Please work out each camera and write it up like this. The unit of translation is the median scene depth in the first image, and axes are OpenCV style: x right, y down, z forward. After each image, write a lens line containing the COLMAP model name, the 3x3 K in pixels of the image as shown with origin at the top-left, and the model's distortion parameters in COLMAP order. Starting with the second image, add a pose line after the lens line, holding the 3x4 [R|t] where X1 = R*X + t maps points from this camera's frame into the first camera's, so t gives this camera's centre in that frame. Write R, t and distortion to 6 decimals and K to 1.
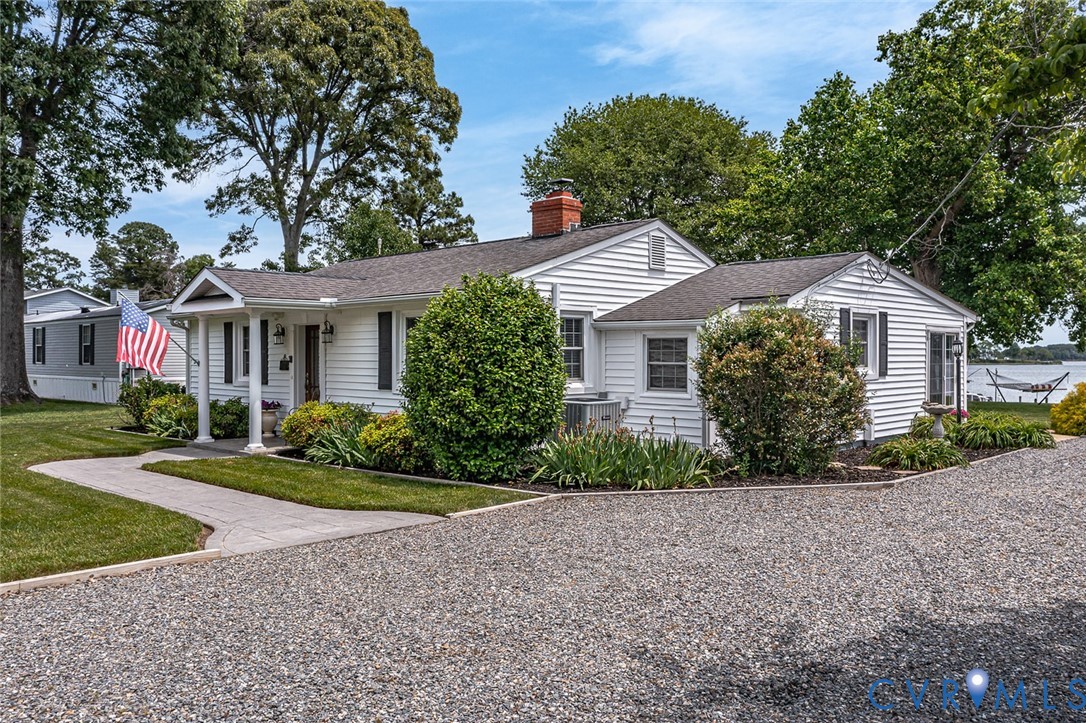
lens RADIAL K [[870.8, 0, 539.5], [0, 870.8, 363.2], [0, 0, 1]] dist [-0.026217, 0.003518]
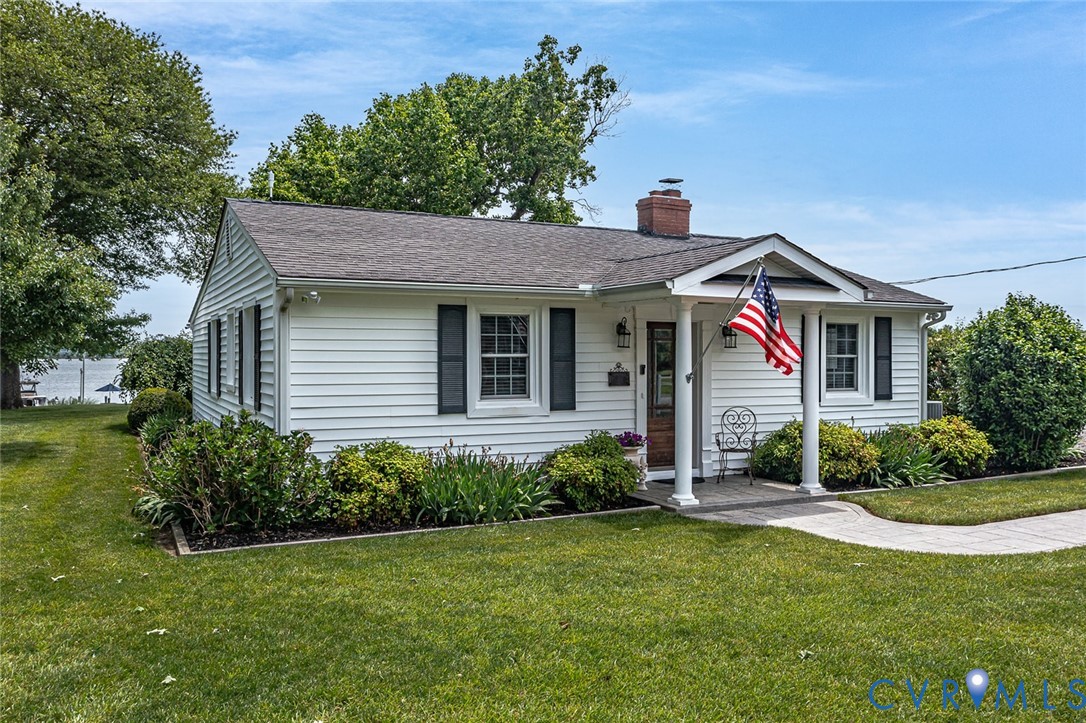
lens RADIAL K [[870.8, 0, 539.5], [0, 870.8, 363.2], [0, 0, 1]] dist [-0.026217, 0.003518]
pose [[0.326381, 0.005234, 0.945224, -1.002437], [0.018654, 0.999754, -0.011977, -0.004682], [-0.945054, 0.021541, 0.326204, 0.882849]]
